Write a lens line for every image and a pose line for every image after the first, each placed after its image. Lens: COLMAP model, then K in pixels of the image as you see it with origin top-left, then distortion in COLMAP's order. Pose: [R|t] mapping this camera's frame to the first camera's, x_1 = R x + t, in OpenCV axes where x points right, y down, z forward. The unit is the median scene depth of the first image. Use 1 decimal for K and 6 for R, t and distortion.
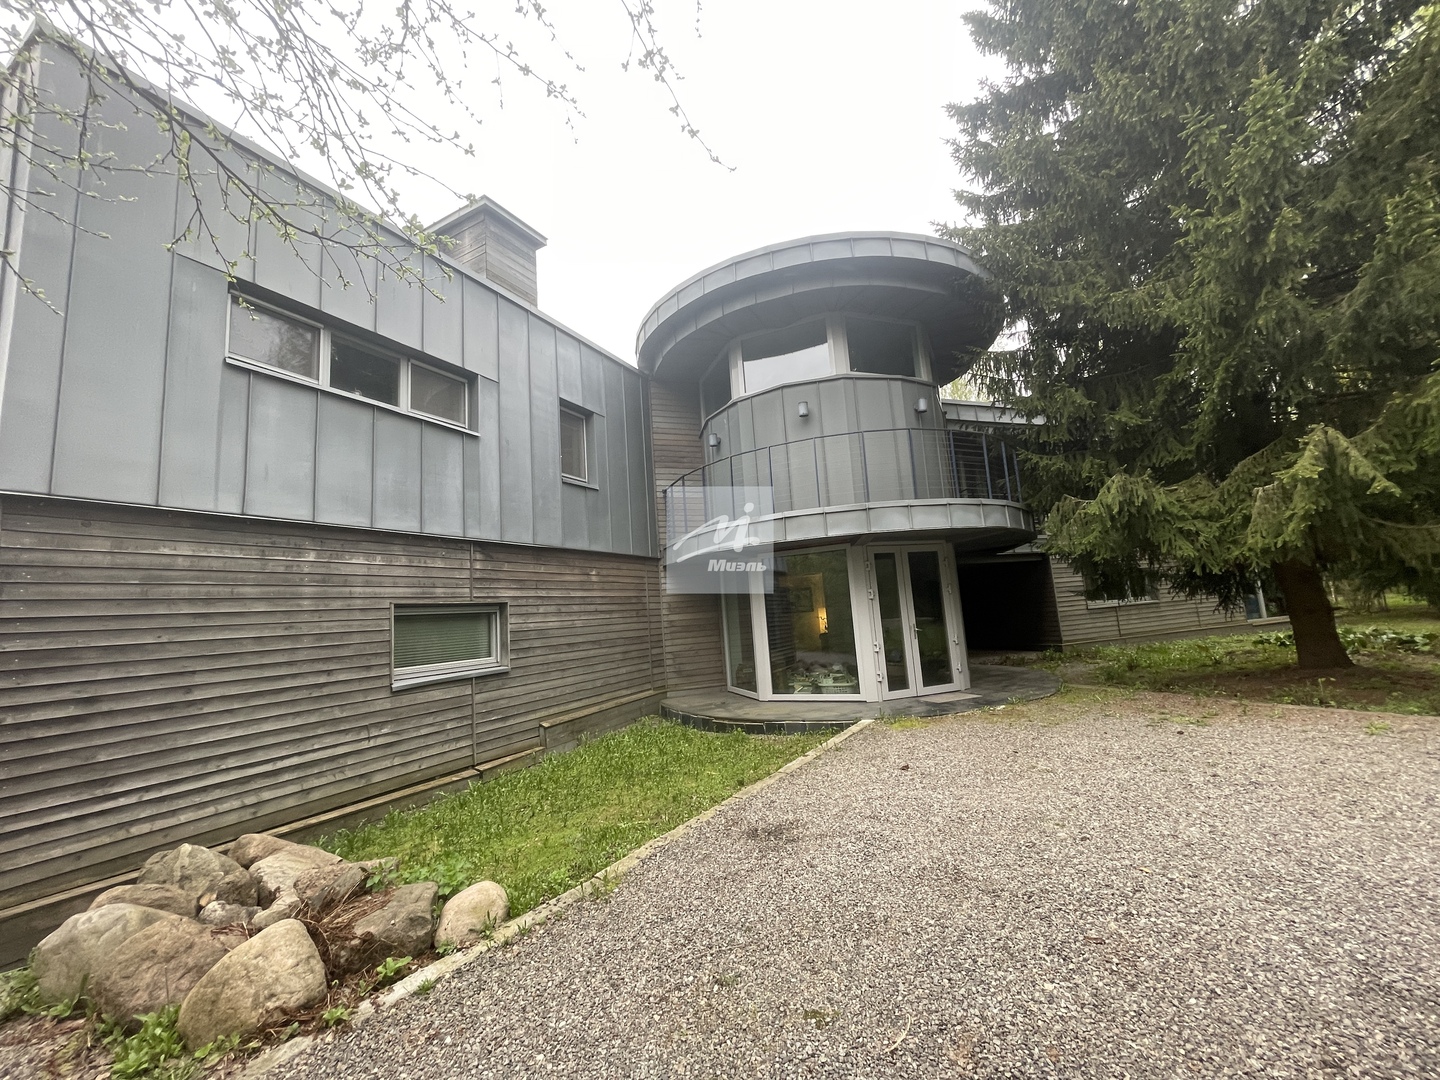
lens RADIAL K [[611.9, 0, 774.3], [0, 611.9, 531.7], [0, 0, 1]] dist [0.000209, -0.000011]
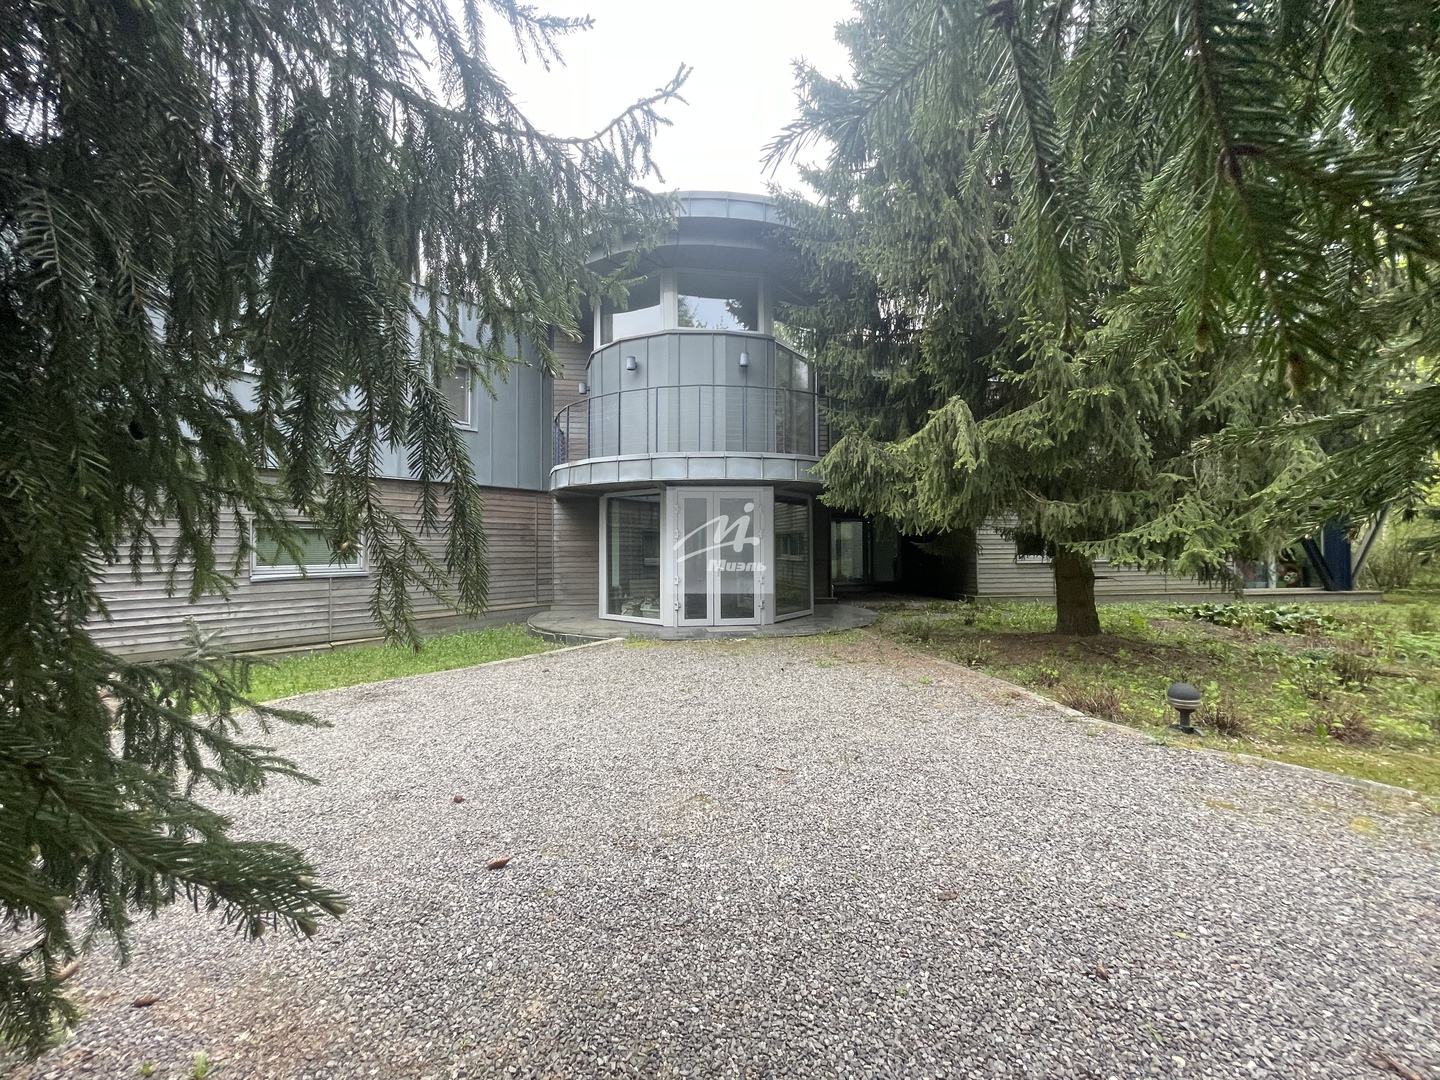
lens RADIAL K [[611.9, 0, 774.3], [0, 611.9, 531.7], [0, 0, 1]] dist [0.000209, -0.000011]
pose [[0.977503, 0.060037, -0.202197, 0.875868], [-0.037602, 0.992880, 0.113027, -0.058163], [0.207543, -0.102881, 0.972801, -0.102303]]
